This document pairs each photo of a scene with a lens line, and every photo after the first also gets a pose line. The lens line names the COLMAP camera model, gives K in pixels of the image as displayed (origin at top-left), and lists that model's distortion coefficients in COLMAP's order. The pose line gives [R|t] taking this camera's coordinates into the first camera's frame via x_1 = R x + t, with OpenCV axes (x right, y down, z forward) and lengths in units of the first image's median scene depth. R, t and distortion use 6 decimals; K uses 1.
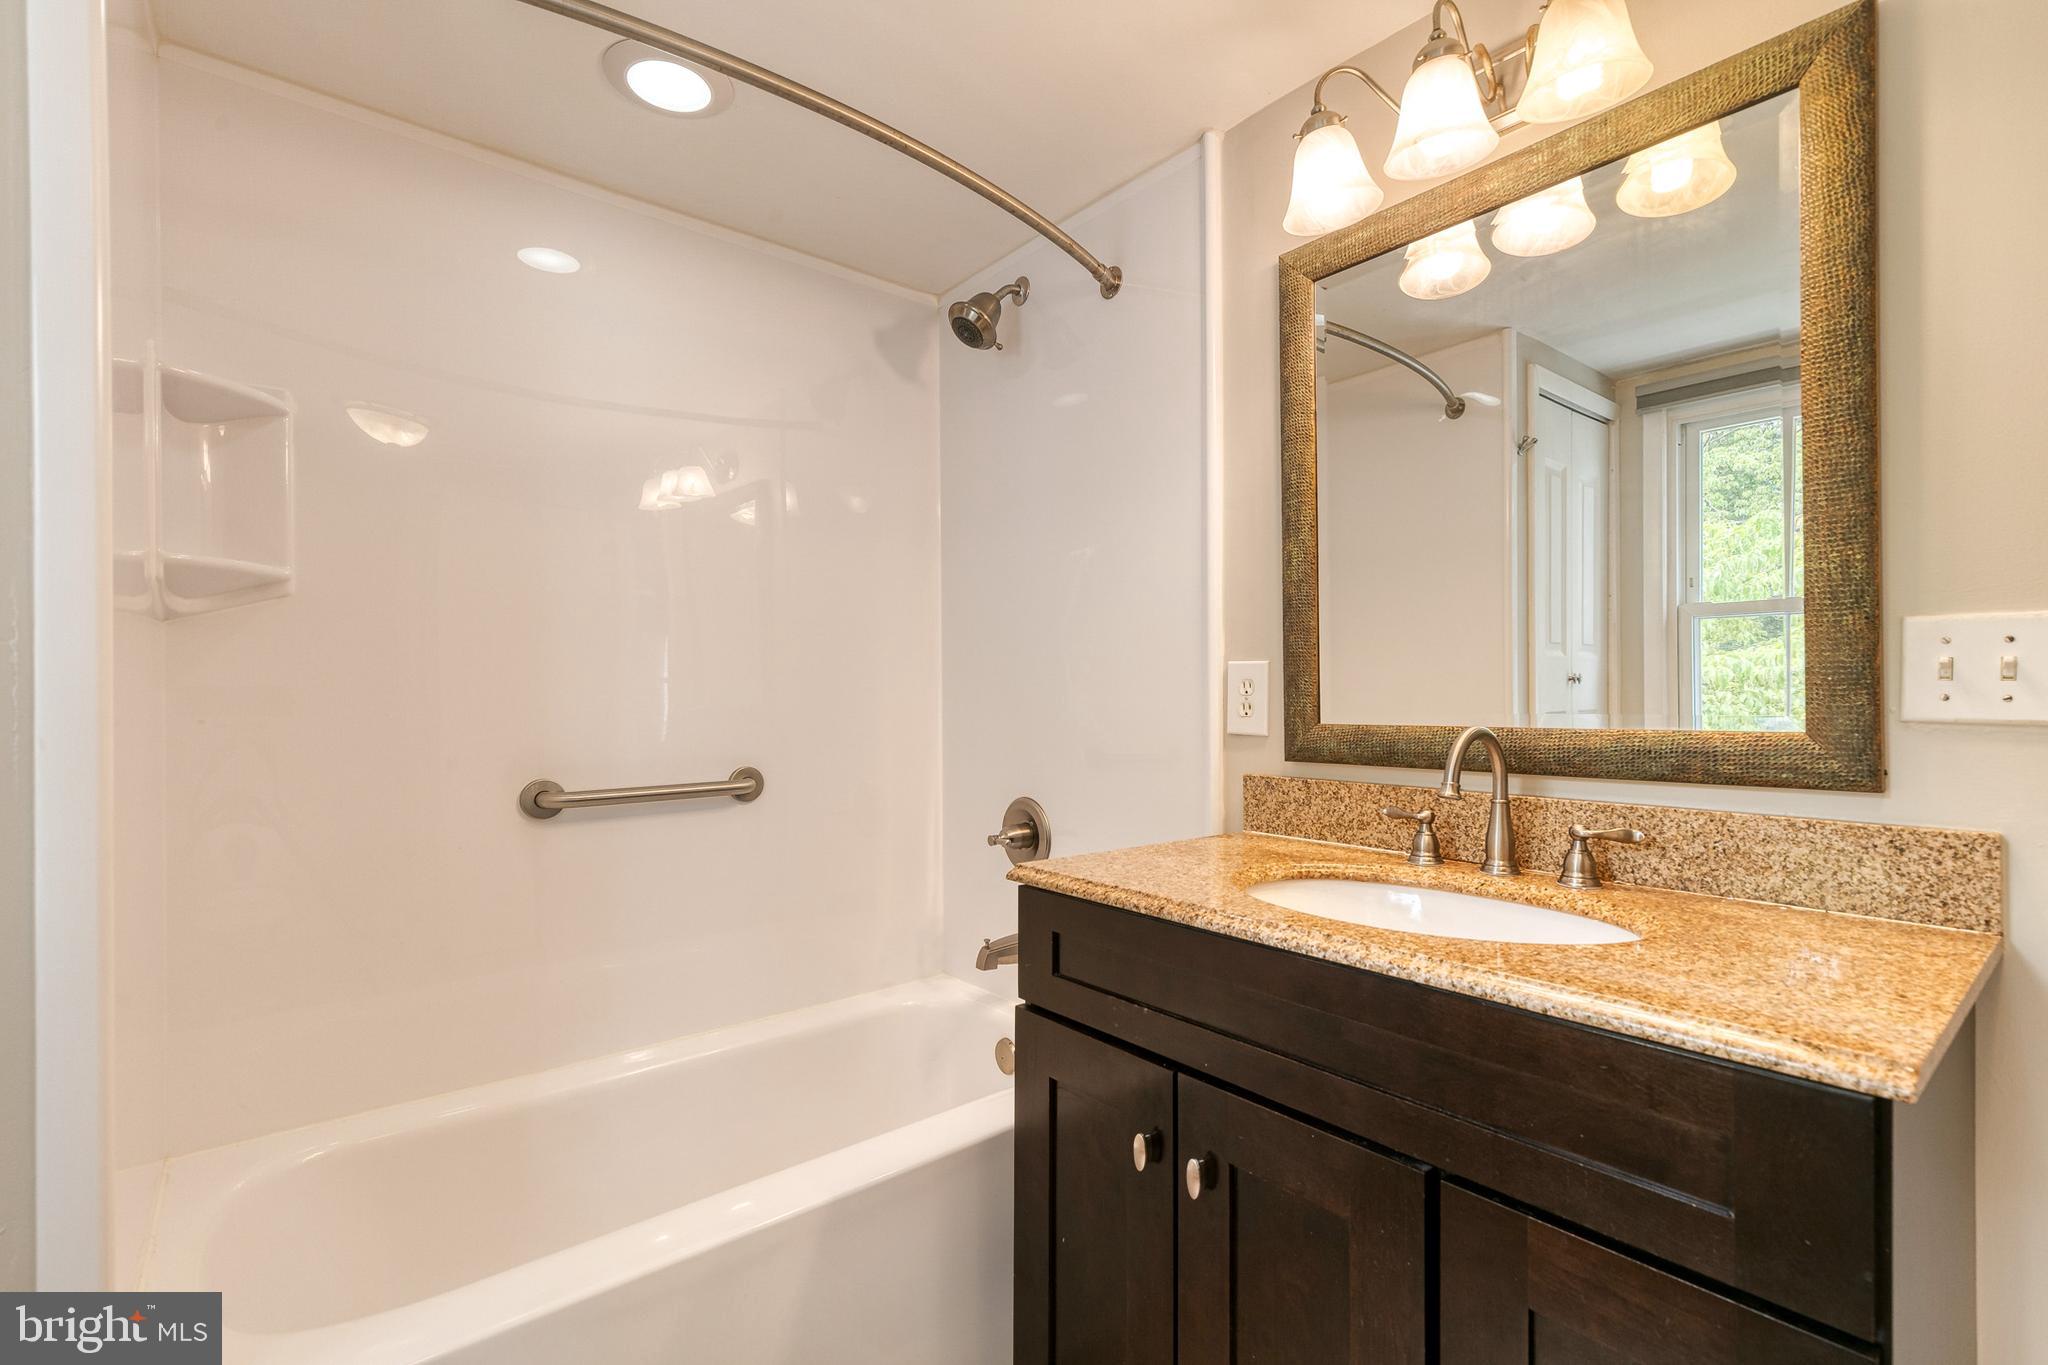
lens RADIAL K [[926.6, 0, 1039.0], [0, 926.6, 692.0], [0, 0, 1]] dist [0.004567, -0.000322]
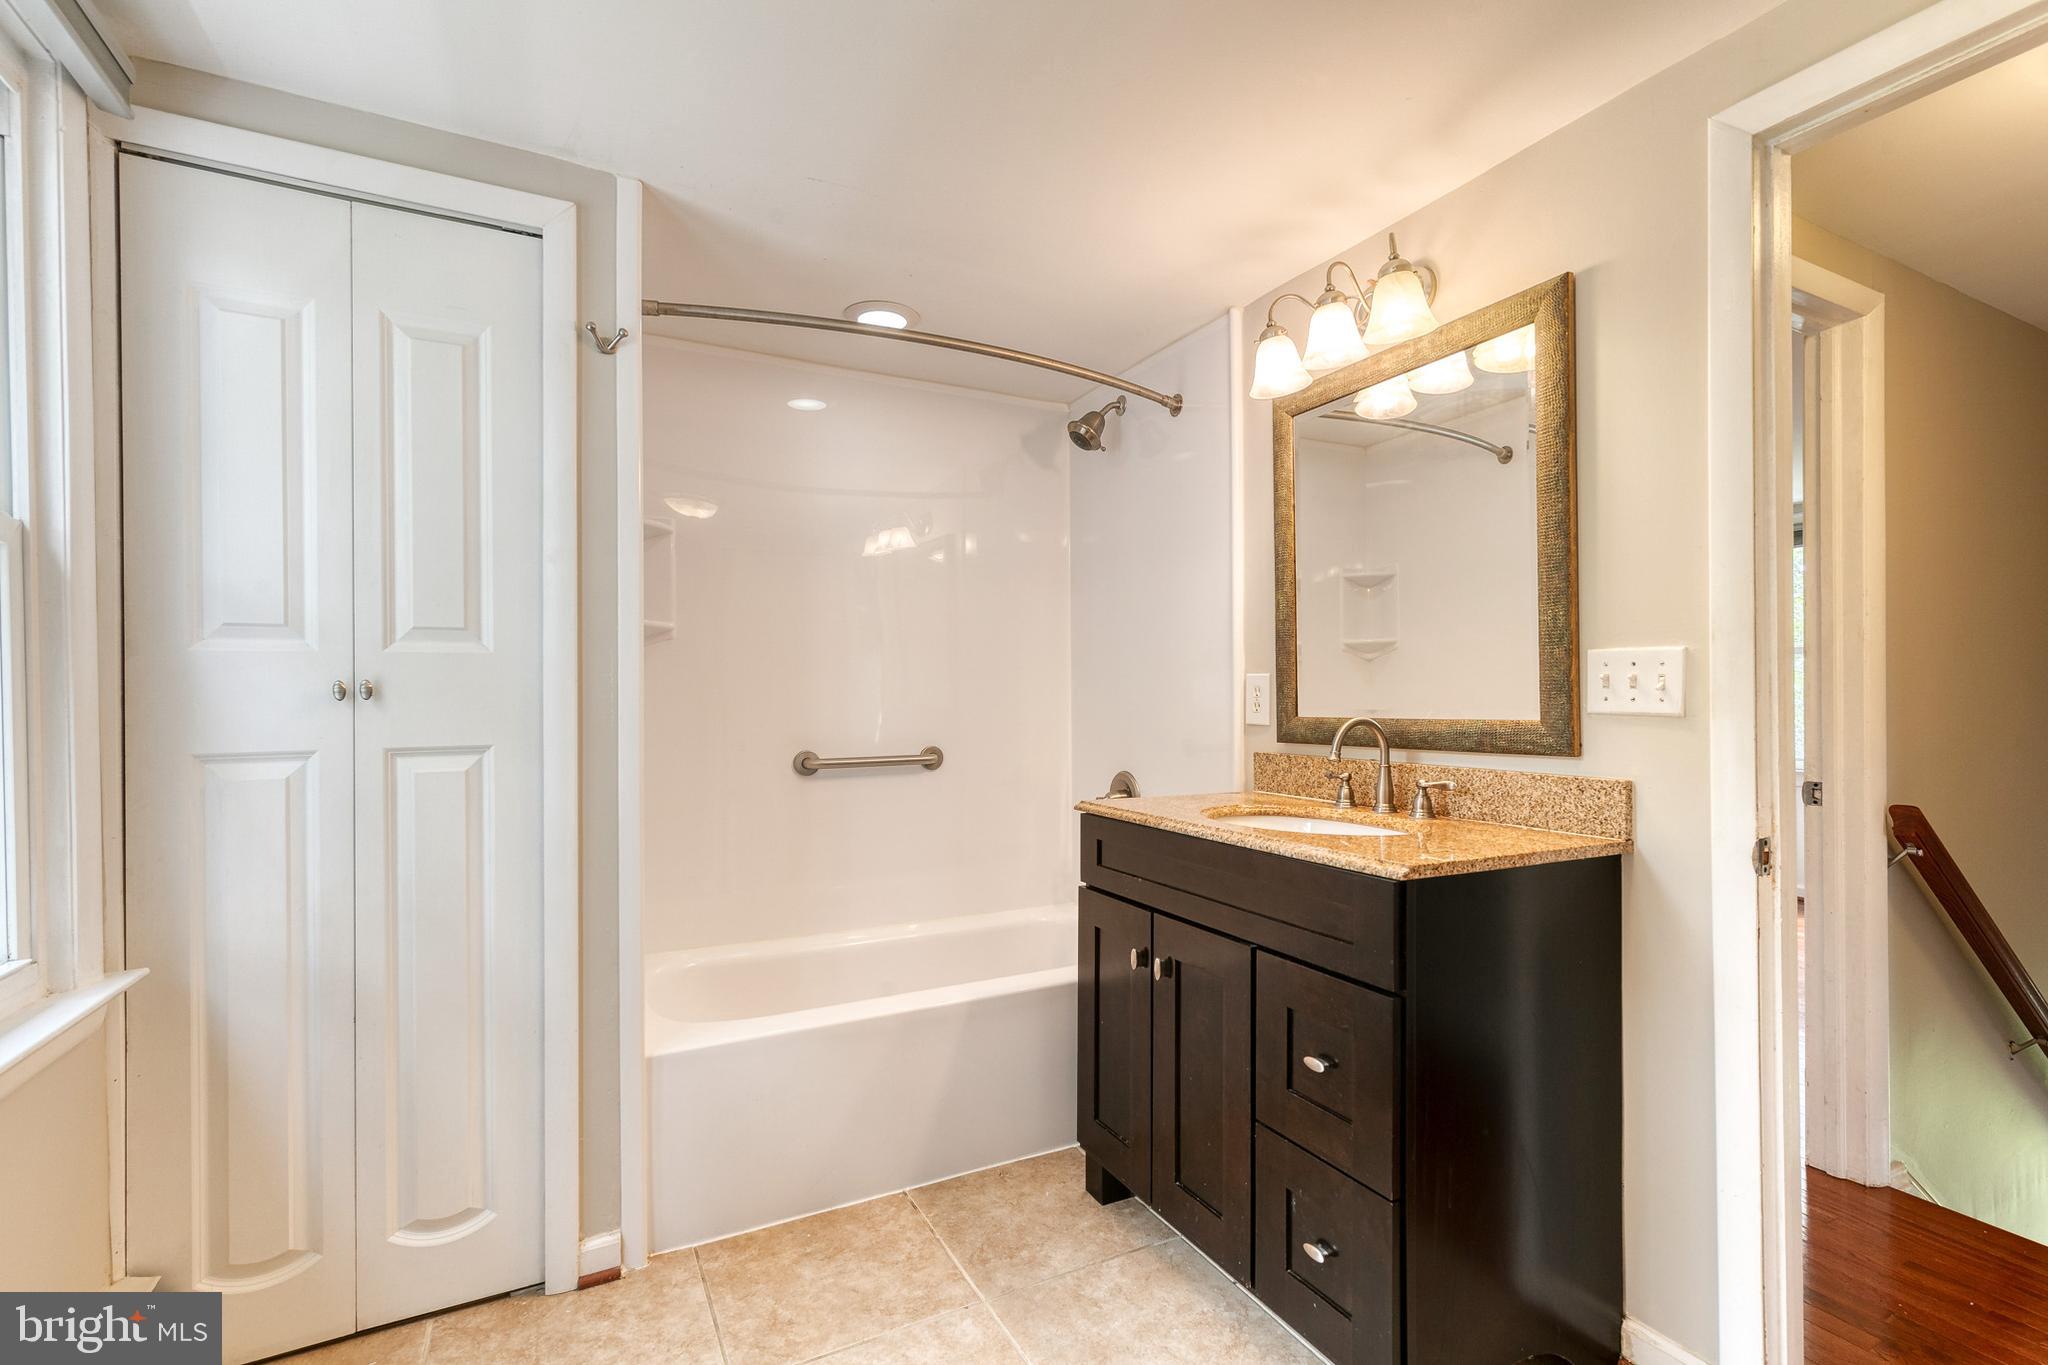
lens RADIAL K [[926.6, 0, 1039.0], [0, 926.6, 692.0], [0, 0, 1]] dist [0.004567, -0.000322]
pose [[0.976790, -0.001204, -0.214197, 0.226494], [0.000761, 0.999997, -0.002150, -0.002266], [0.214199, 0.001937, 0.976788, -0.546421]]
